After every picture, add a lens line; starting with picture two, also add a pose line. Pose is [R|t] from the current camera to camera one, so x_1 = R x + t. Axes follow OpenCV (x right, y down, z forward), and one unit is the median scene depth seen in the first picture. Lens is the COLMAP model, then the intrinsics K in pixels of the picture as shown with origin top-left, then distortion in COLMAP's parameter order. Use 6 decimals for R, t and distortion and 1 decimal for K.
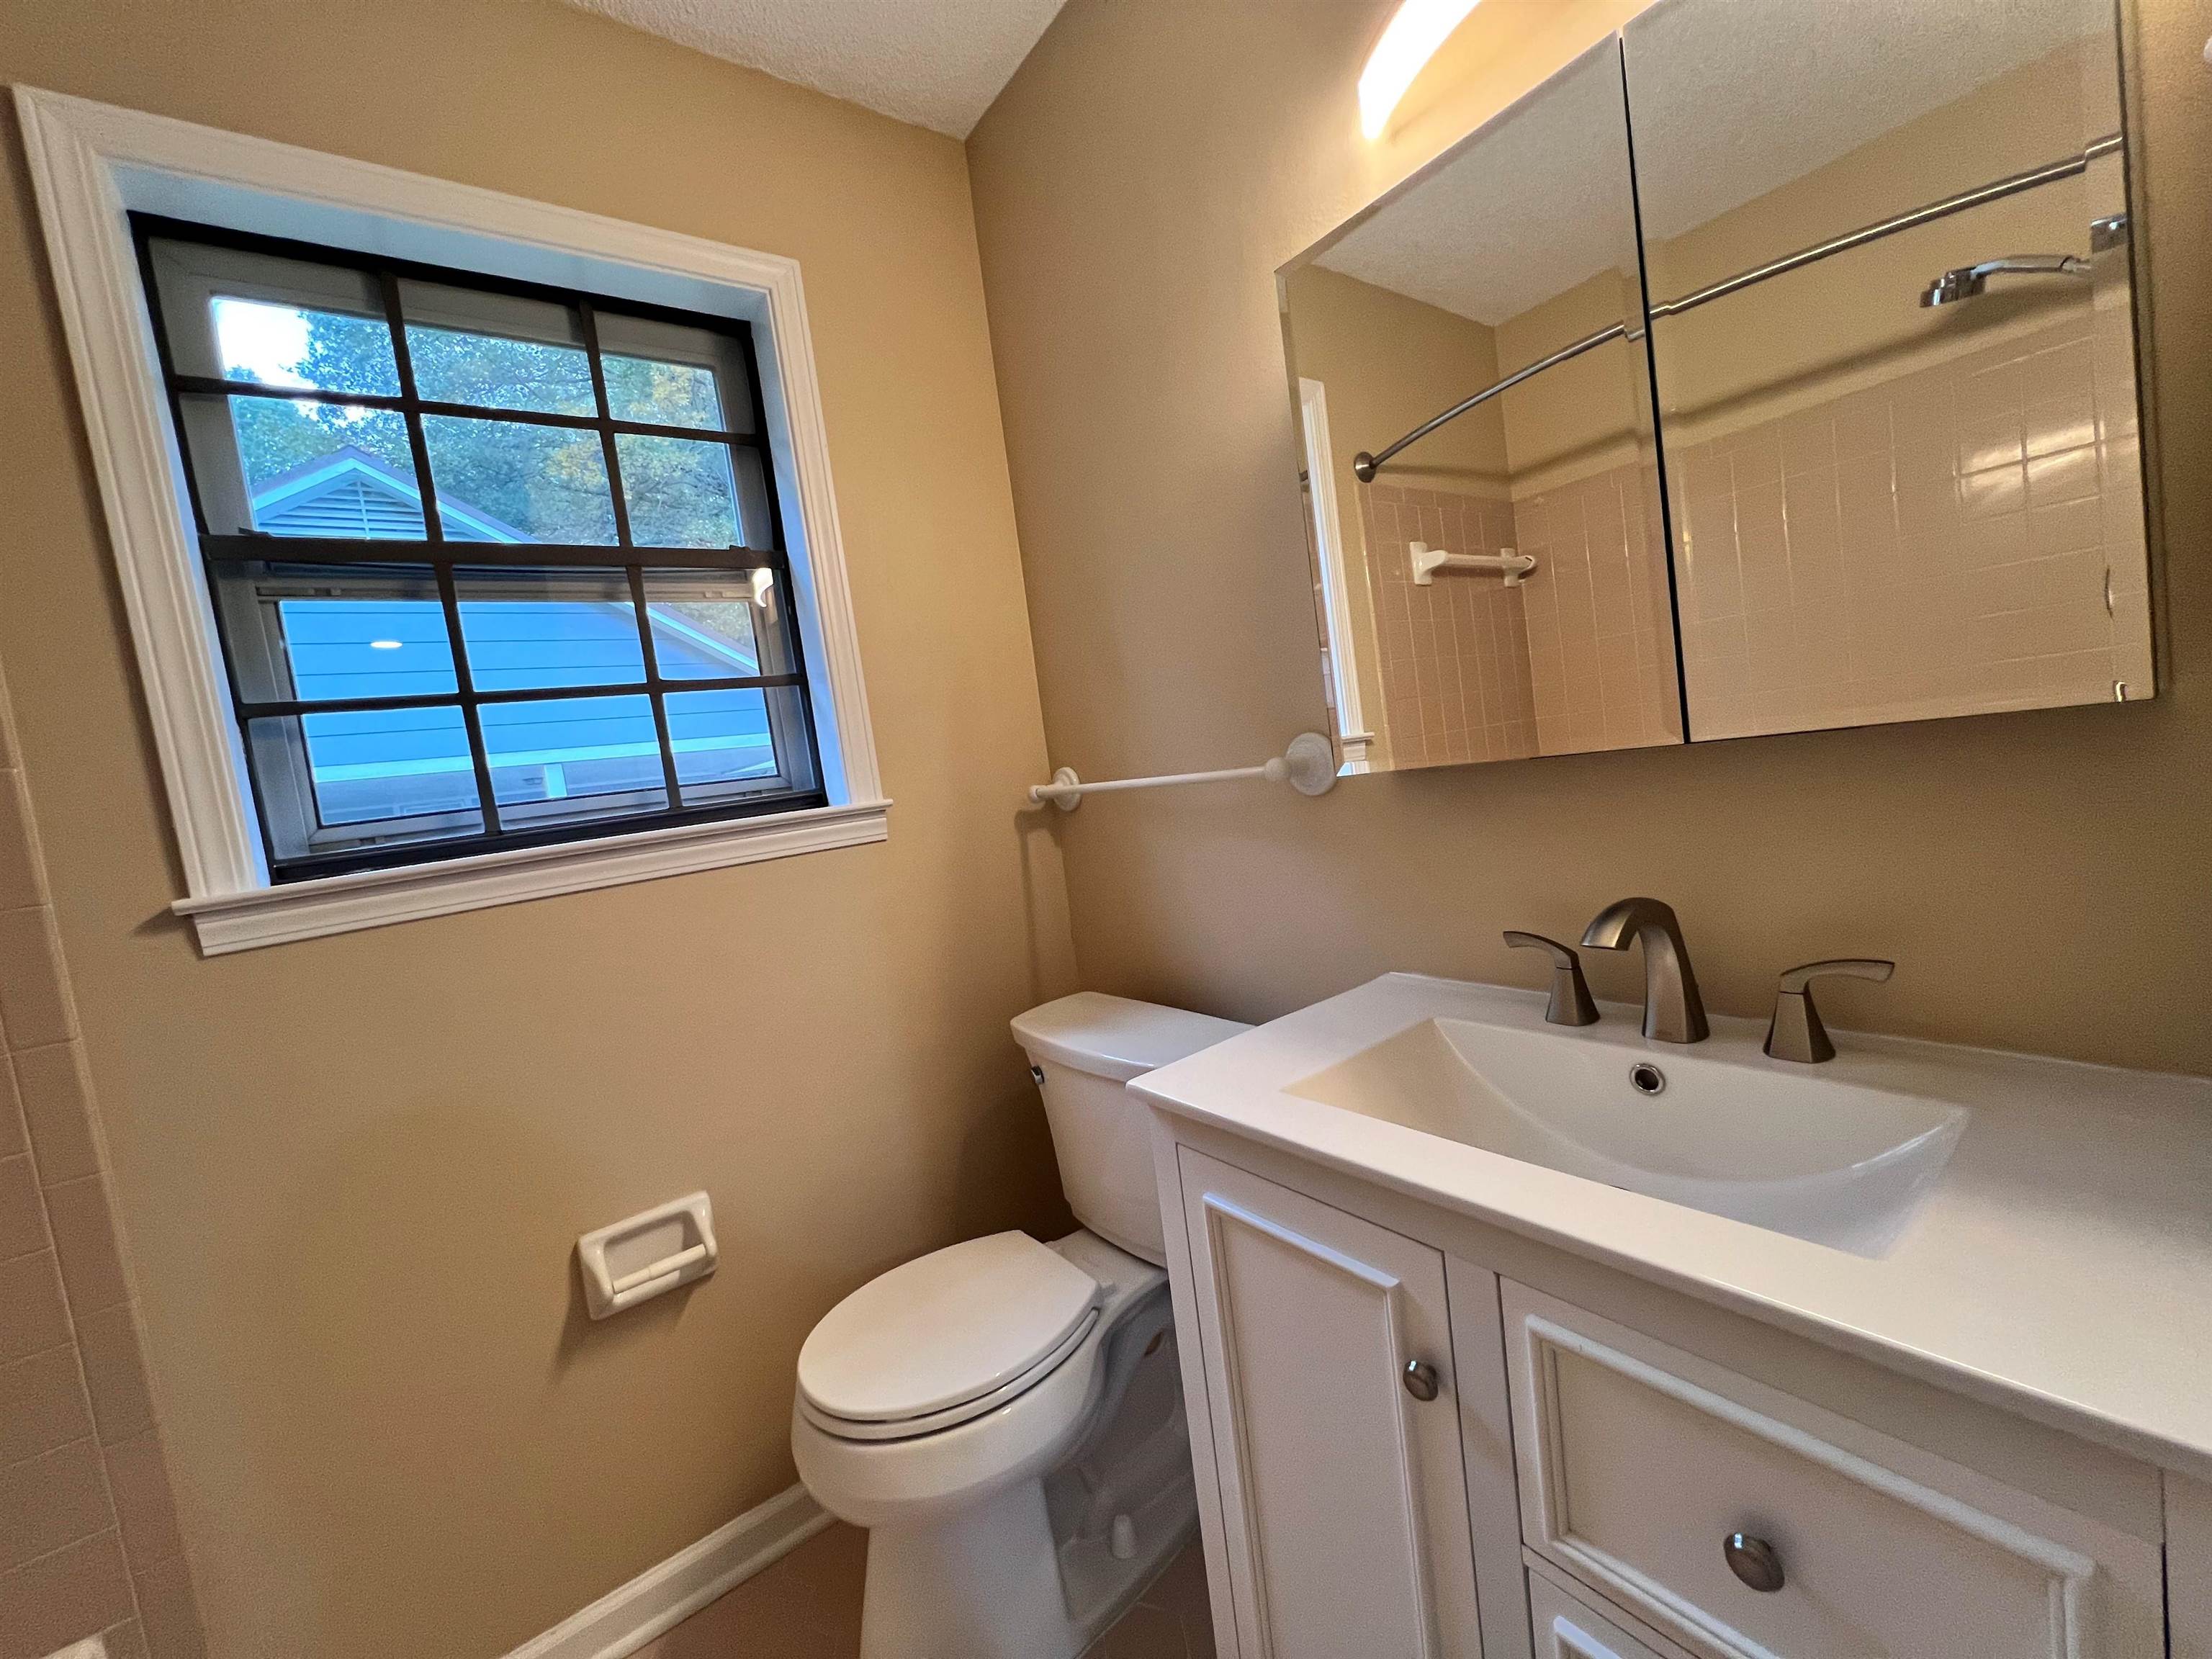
lens RADIAL K [[884.2, 0, 1098.6], [0, 884.2, 829.9], [0, 0, 1]] dist [-0.001278, -0.000240]
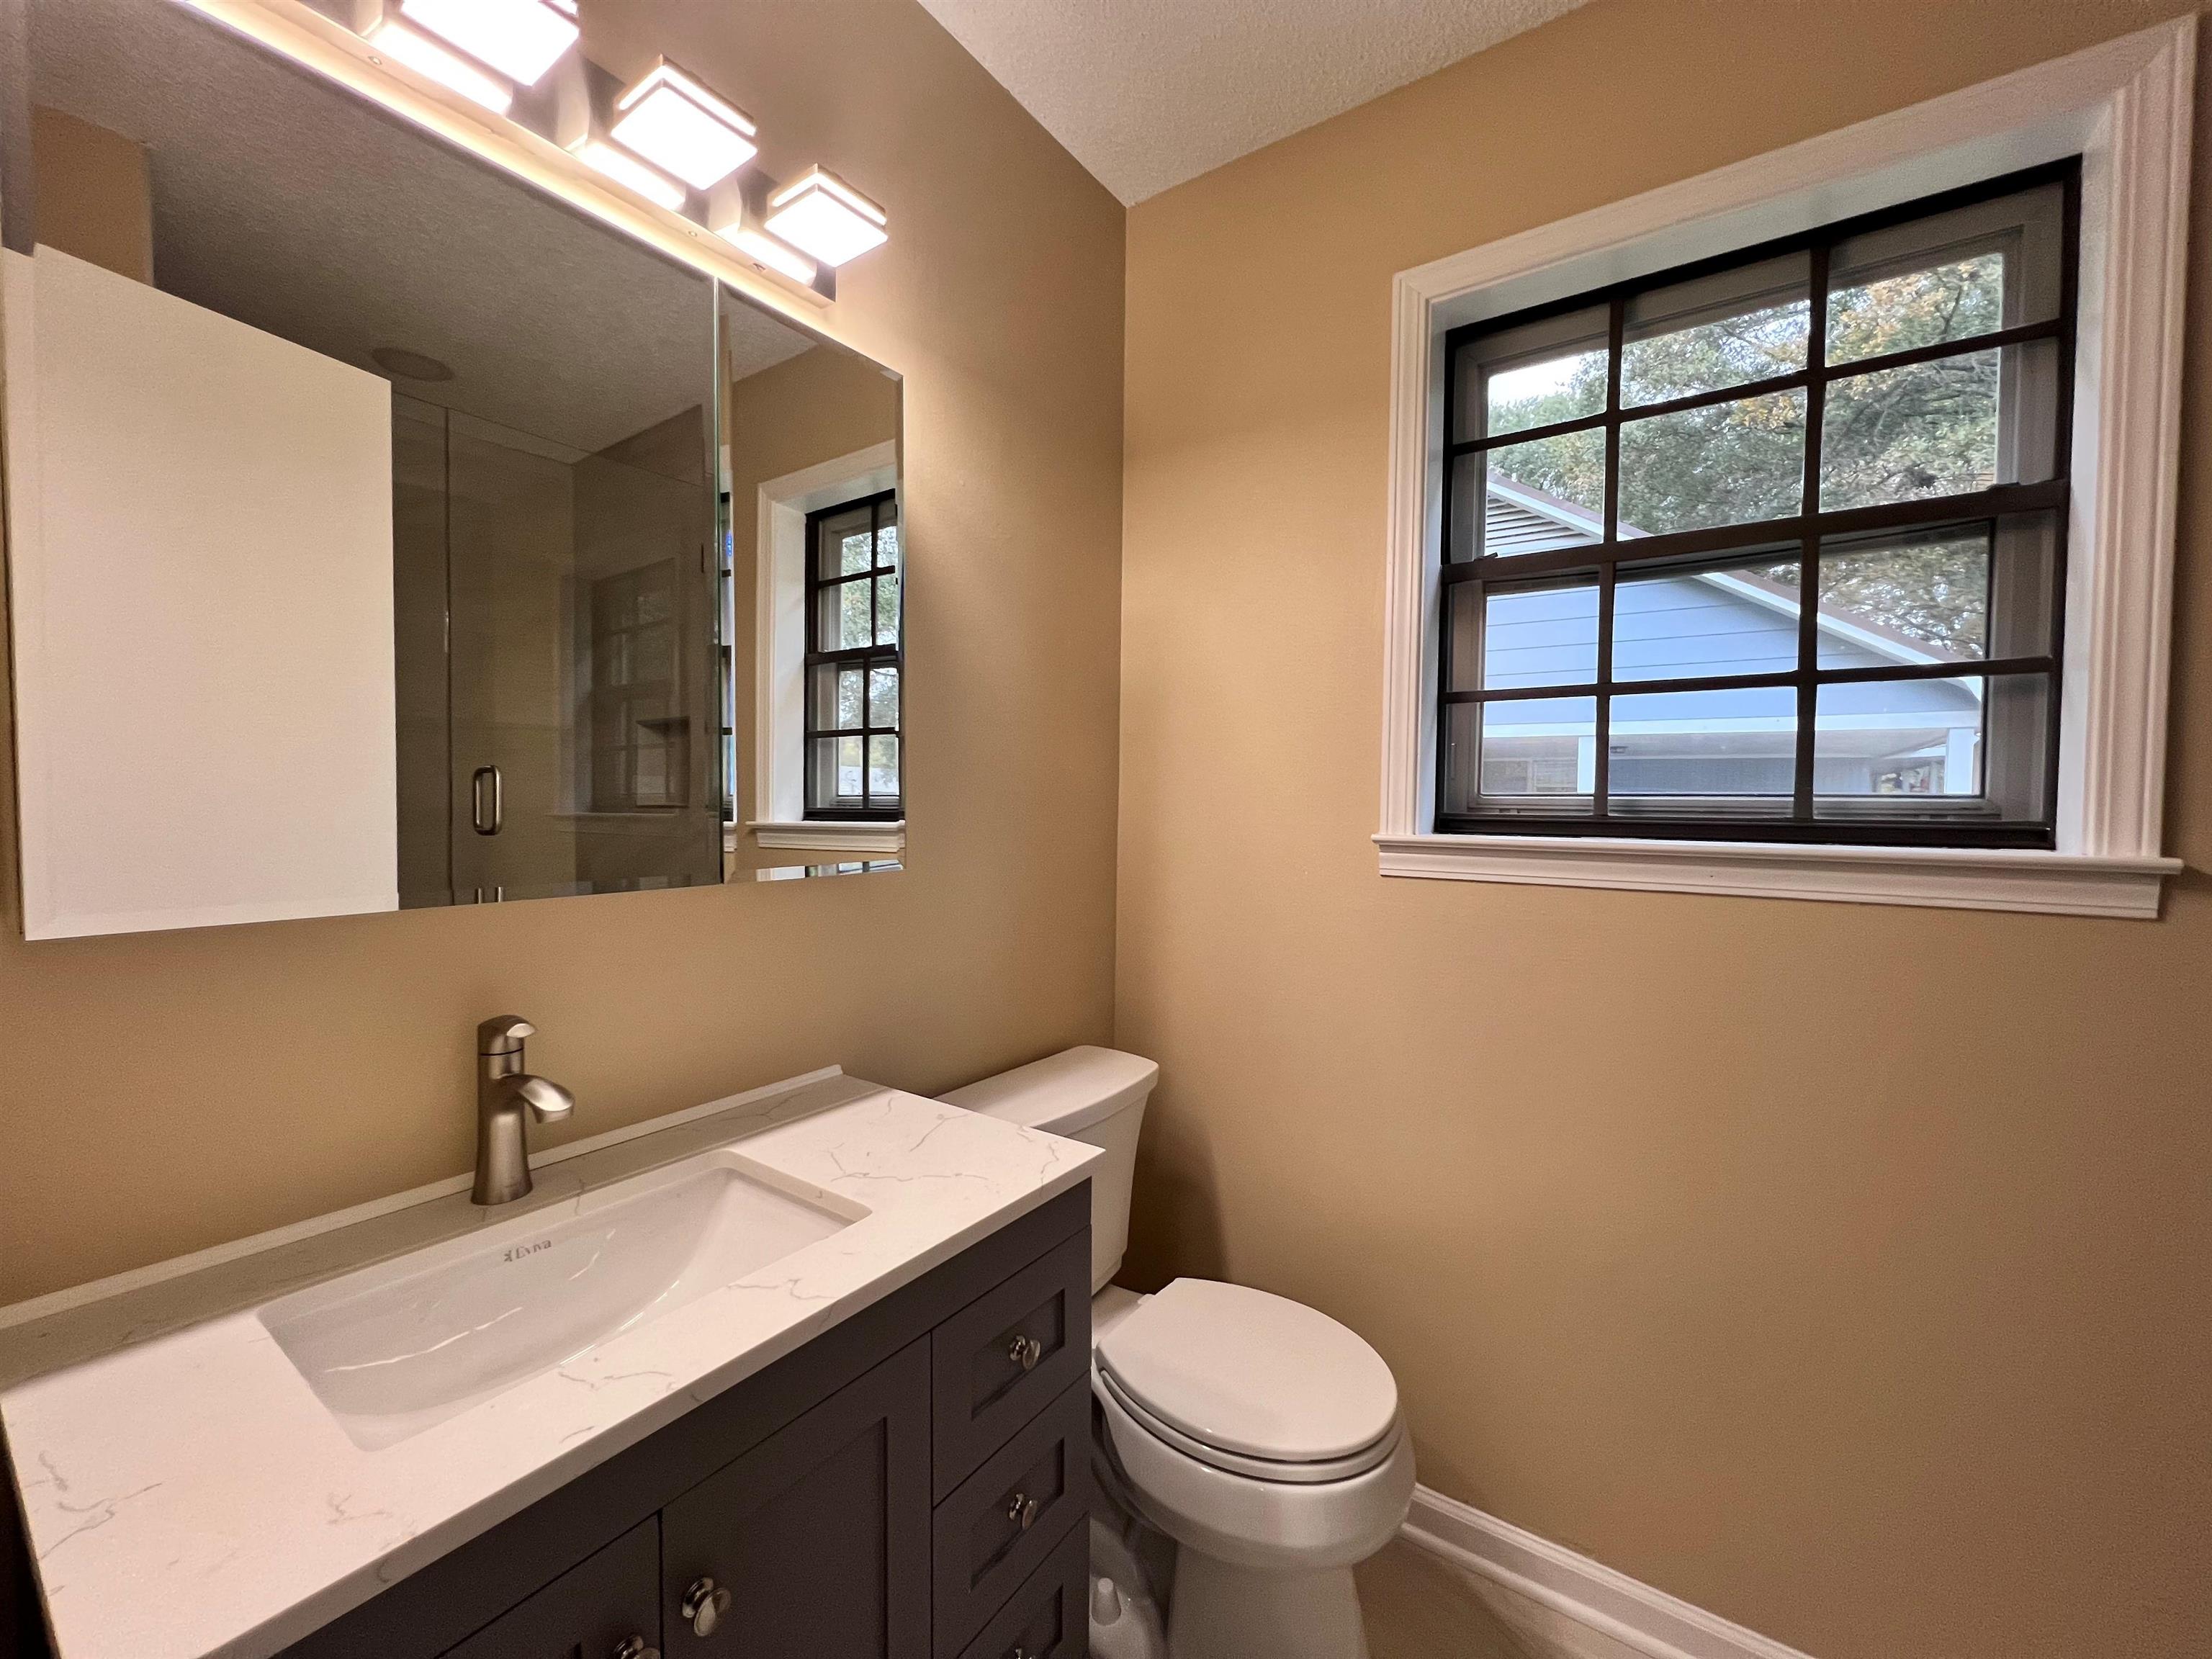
lens RADIAL K [[884.2, 0, 1098.6], [0, 884.2, 829.9], [0, 0, 1]] dist [-0.001278, -0.000240]
pose [[0.307848, 0.158719, -0.938103, 0.118828], [-0.137920, 0.983017, 0.121058, -0.024841], [0.941386, 0.092116, 0.324511, 0.091201]]
